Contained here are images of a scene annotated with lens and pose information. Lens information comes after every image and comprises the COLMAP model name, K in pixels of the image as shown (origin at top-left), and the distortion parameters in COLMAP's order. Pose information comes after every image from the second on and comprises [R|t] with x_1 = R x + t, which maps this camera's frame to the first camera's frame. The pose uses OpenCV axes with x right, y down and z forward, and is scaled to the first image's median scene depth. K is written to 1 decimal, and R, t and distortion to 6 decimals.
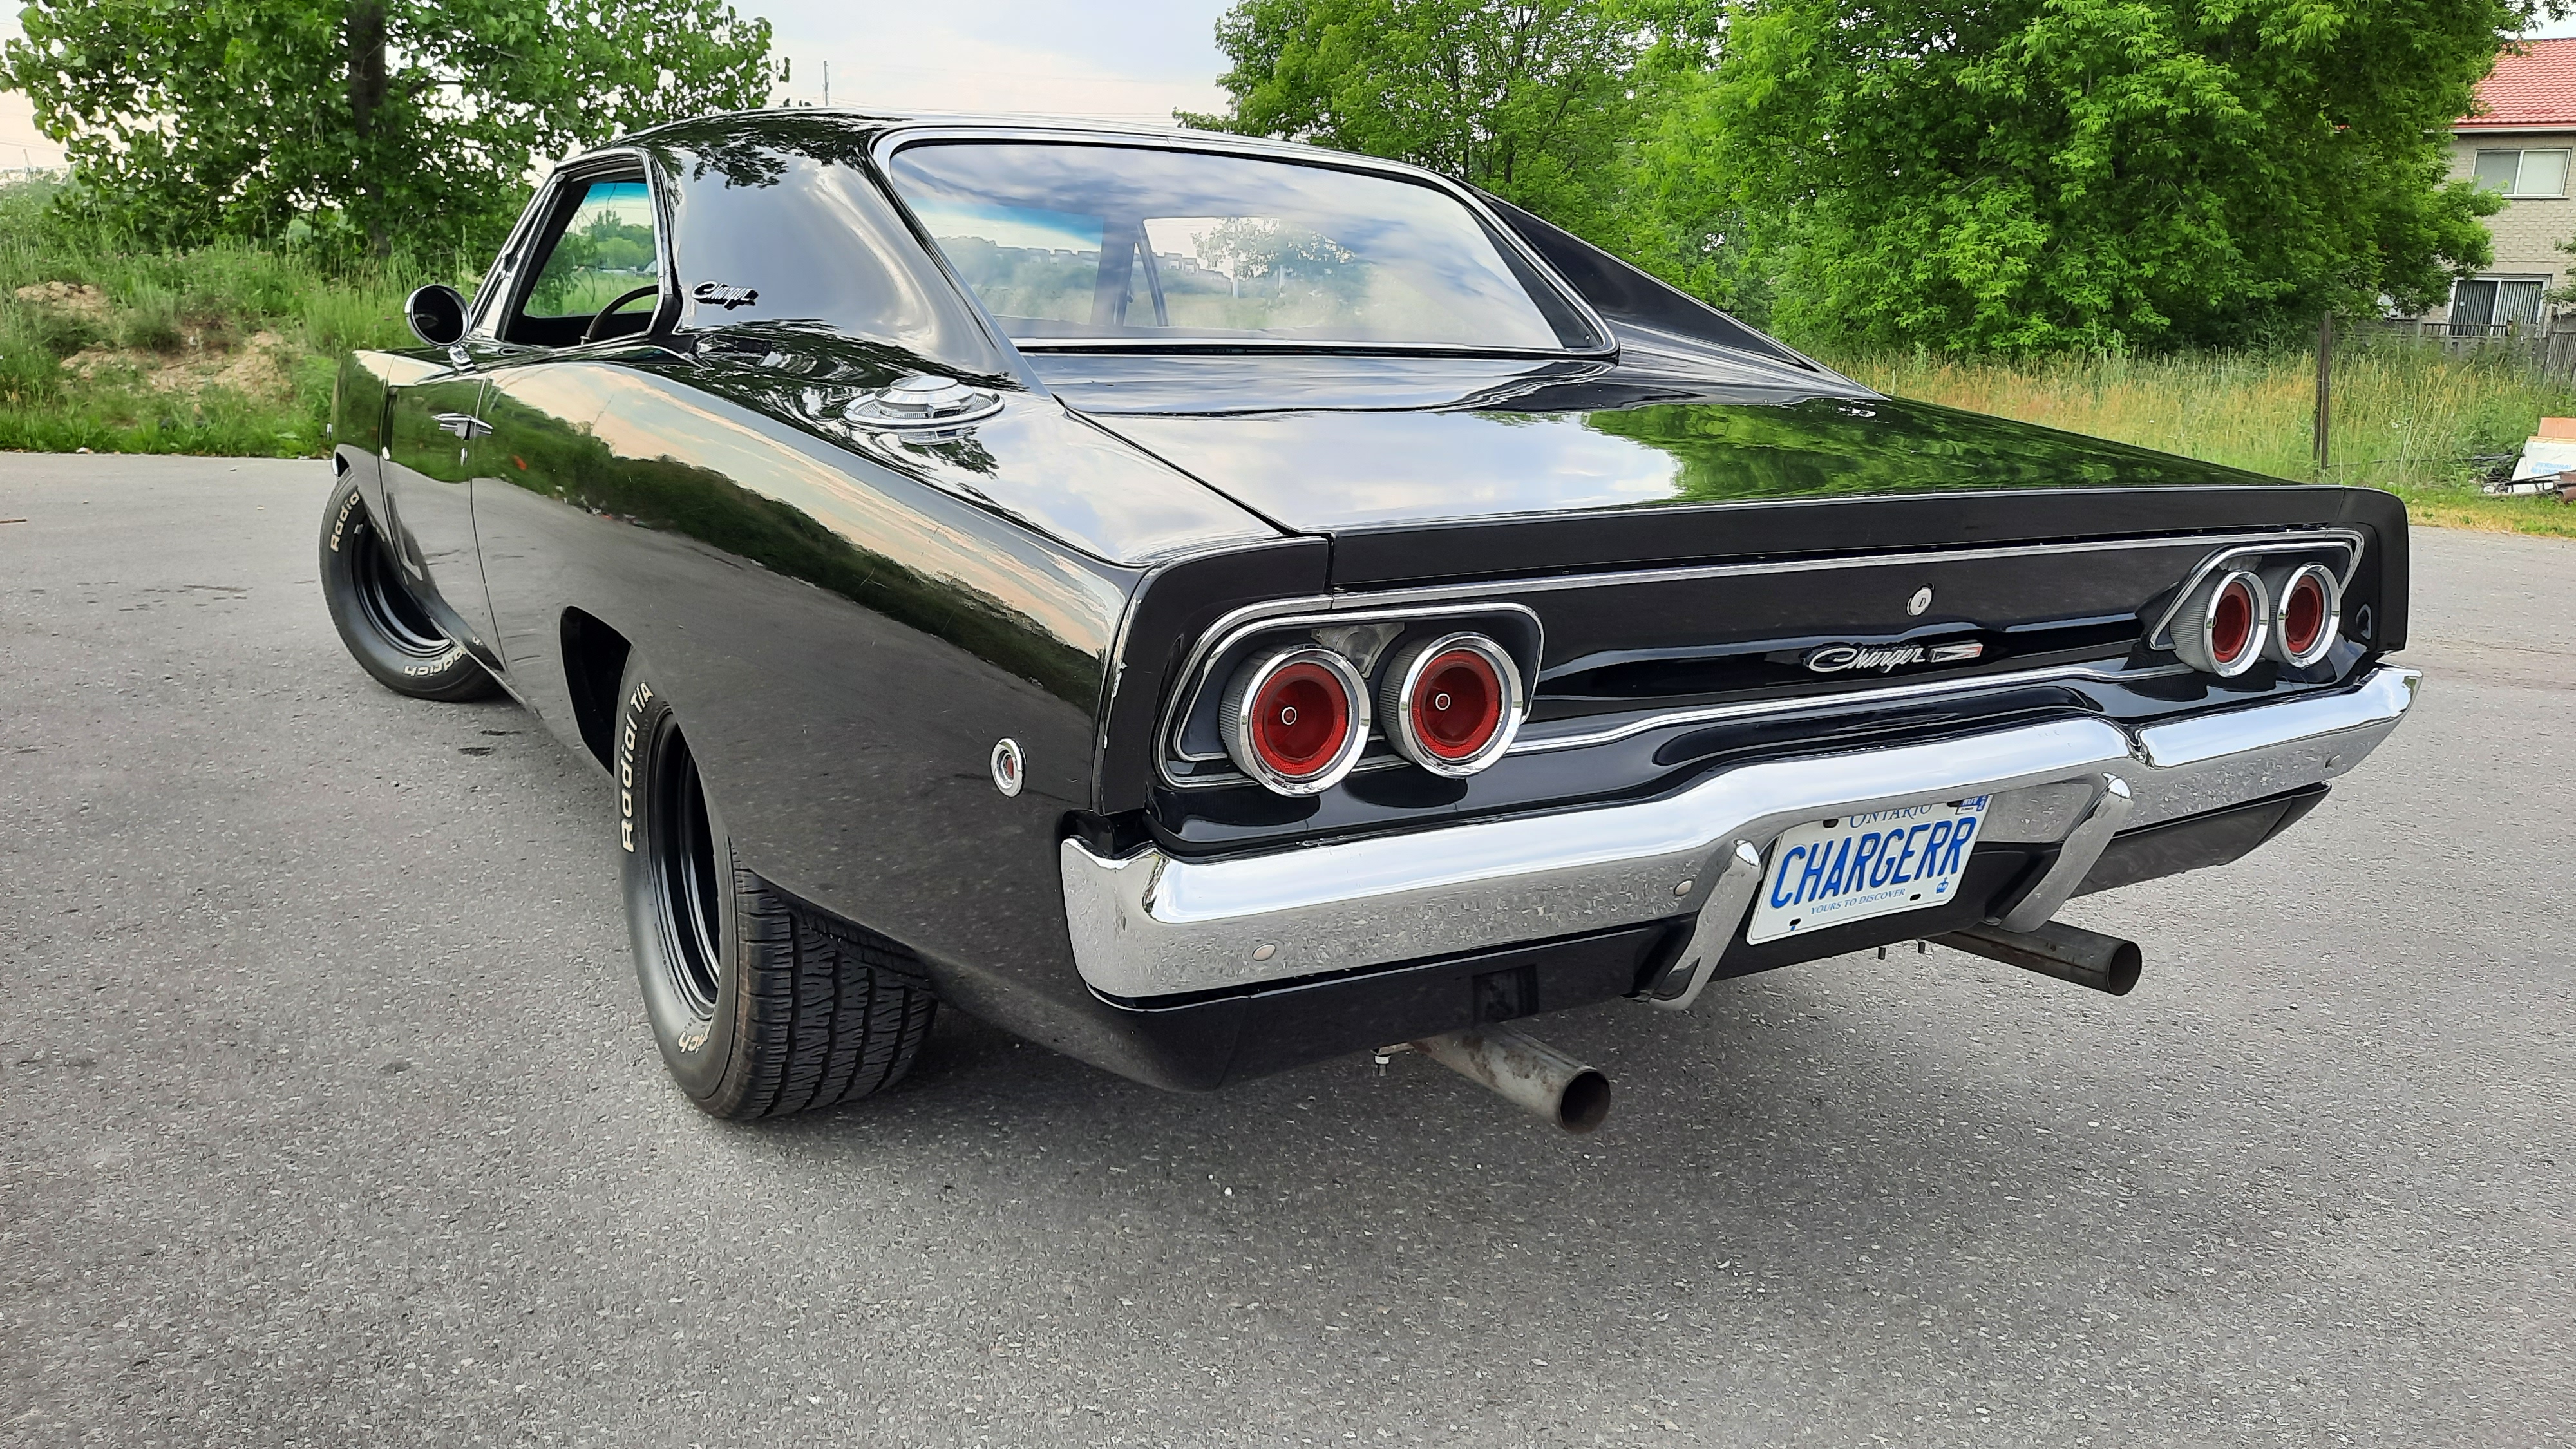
lens RADIAL K [[1897.7, 0, 1307.1], [0, 1897.7, 734.2], [0, 0, 1]] dist [0.068208, -0.088396]
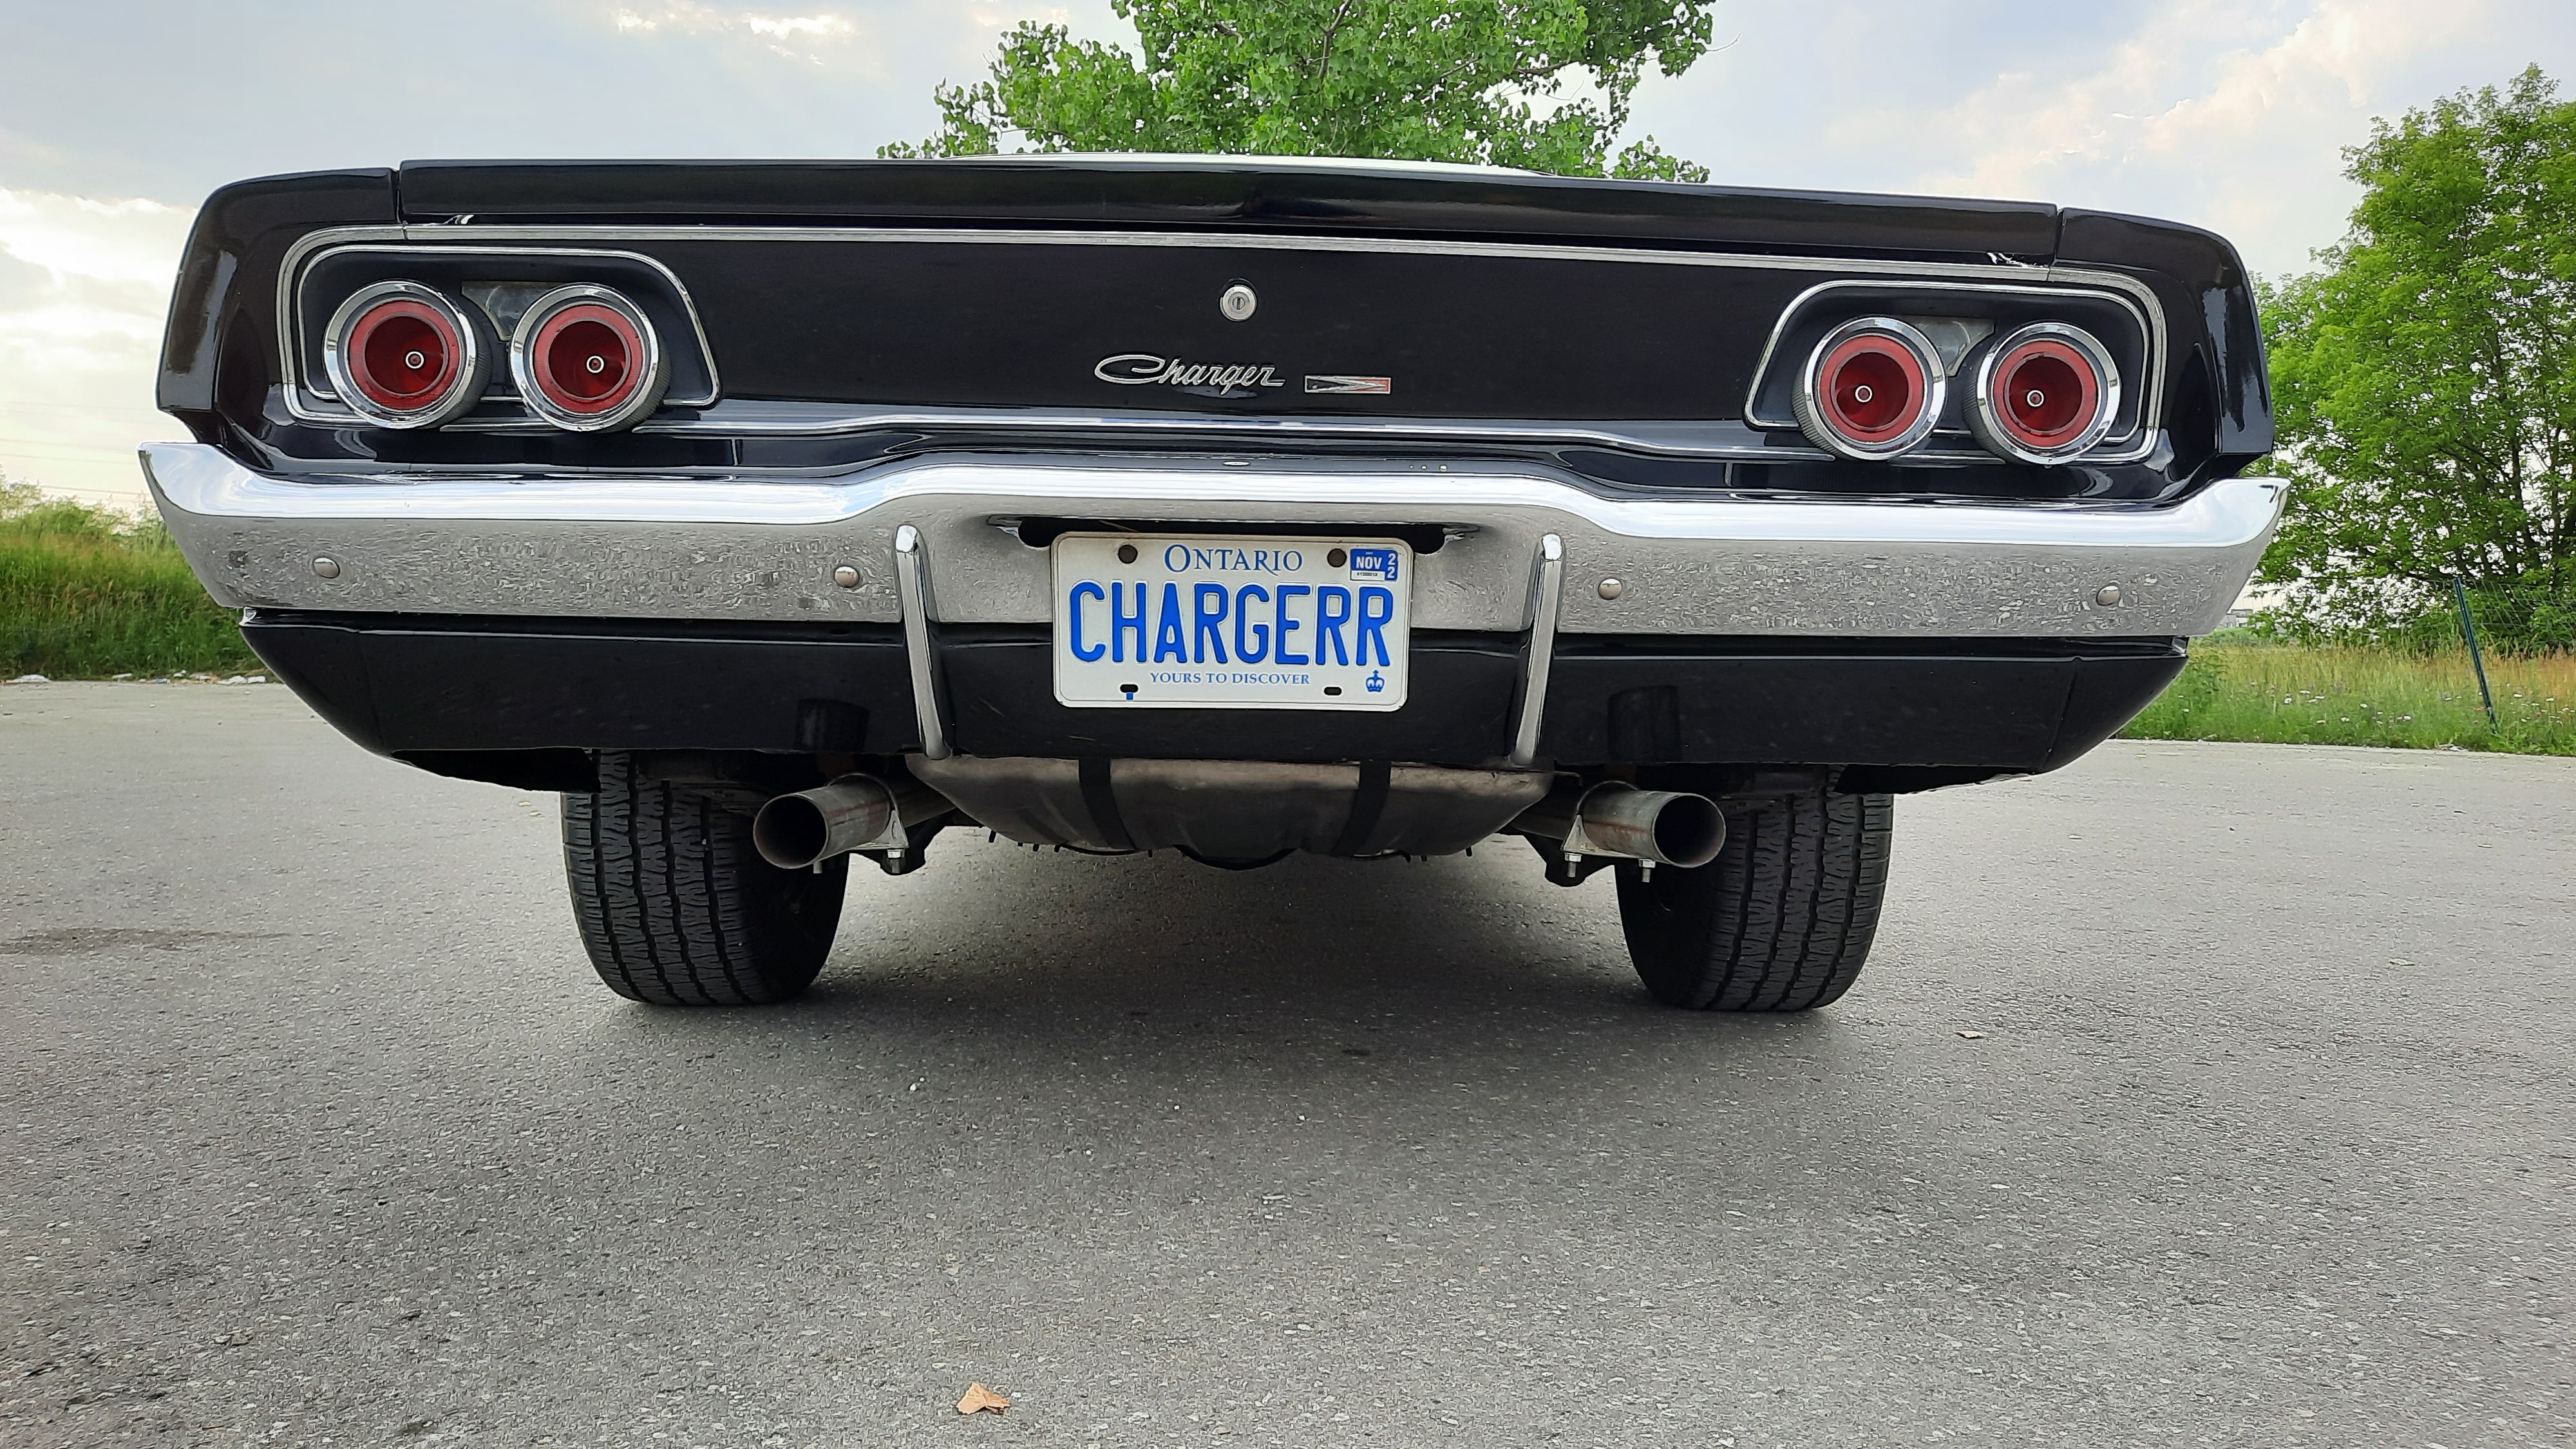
lens RADIAL K [[1897.7, 0, 1307.1], [0, 1897.7, 734.2], [0, 0, 1]] dist [0.068208, -0.088396]
pose [[0.869827, 0.013365, -0.493176, 0.317683], [-0.103683, 0.982260, -0.156251, 0.103667], [0.482339, 0.187045, 0.855782, 0.130606]]
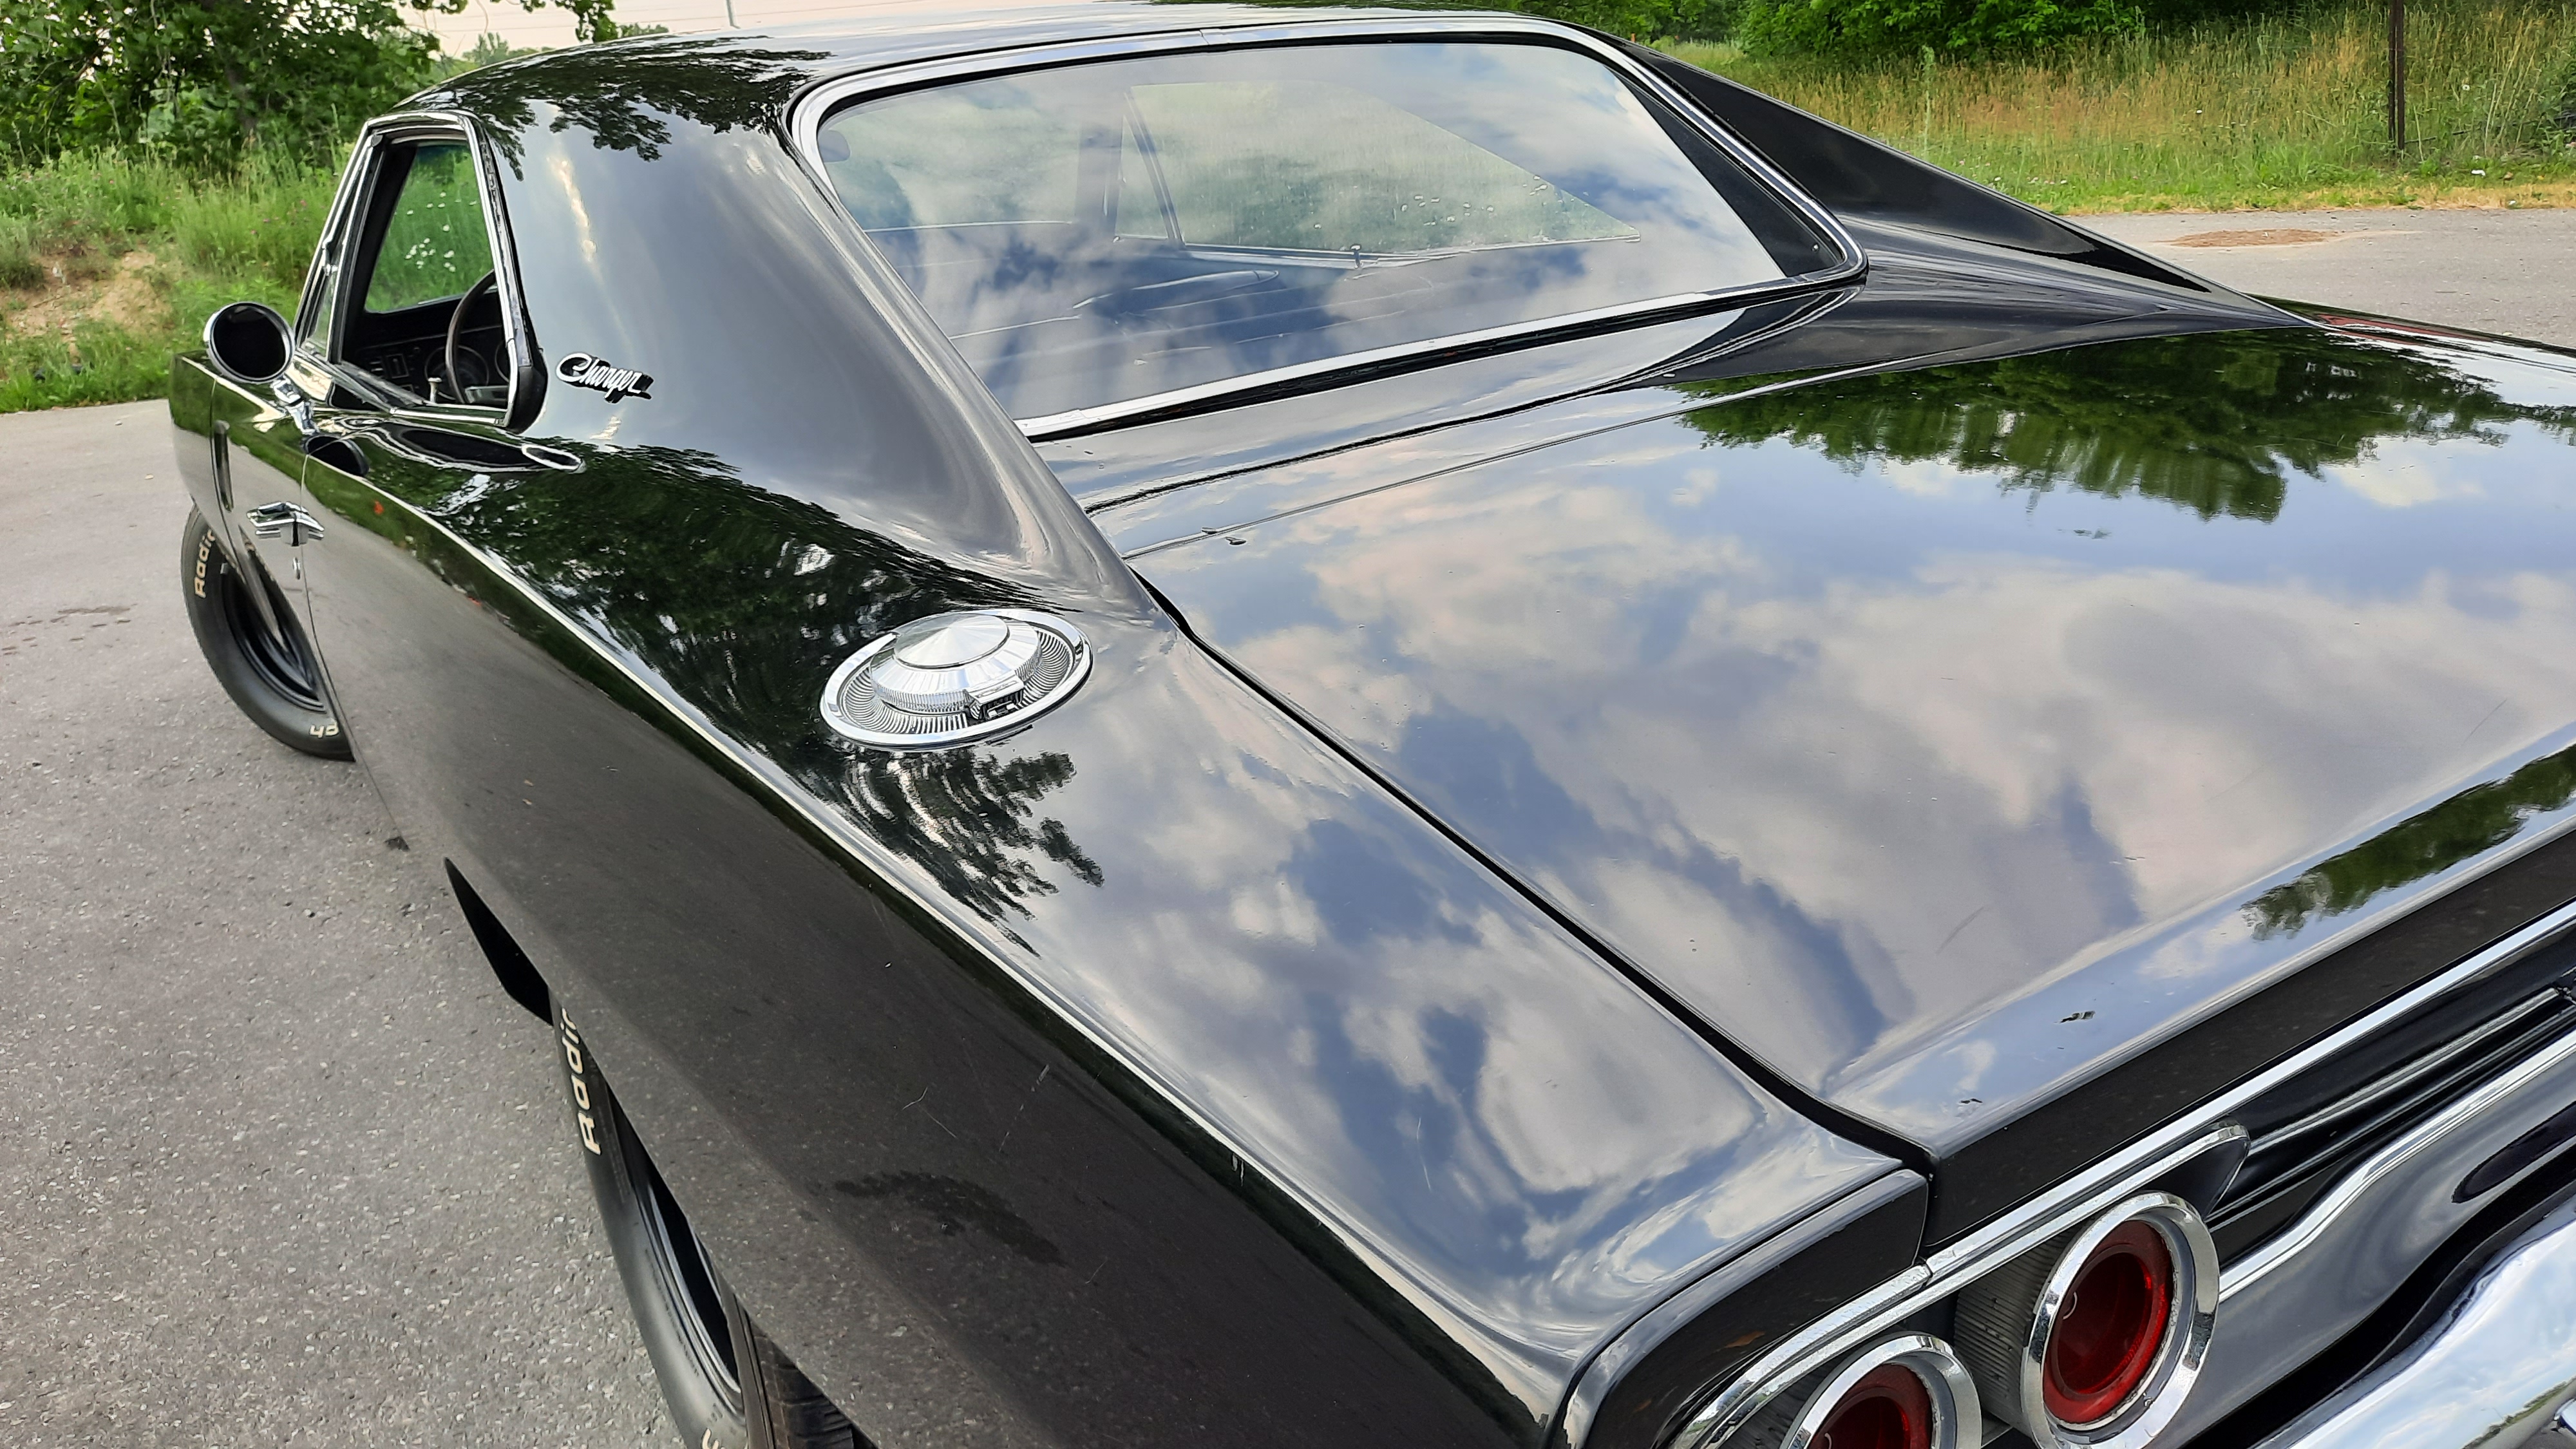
lens RADIAL K [[1903.1, 0, 1307.5], [0, 1903.1, 729.6], [0, 0, 1]] dist [0.049288, -0.052816]
pose [[0.993437, -0.114357, -0.002345, -0.041430], [0.113820, 0.986332, 0.119141, -0.092875], [-0.011311, -0.118626, 0.992875, 0.182570]]
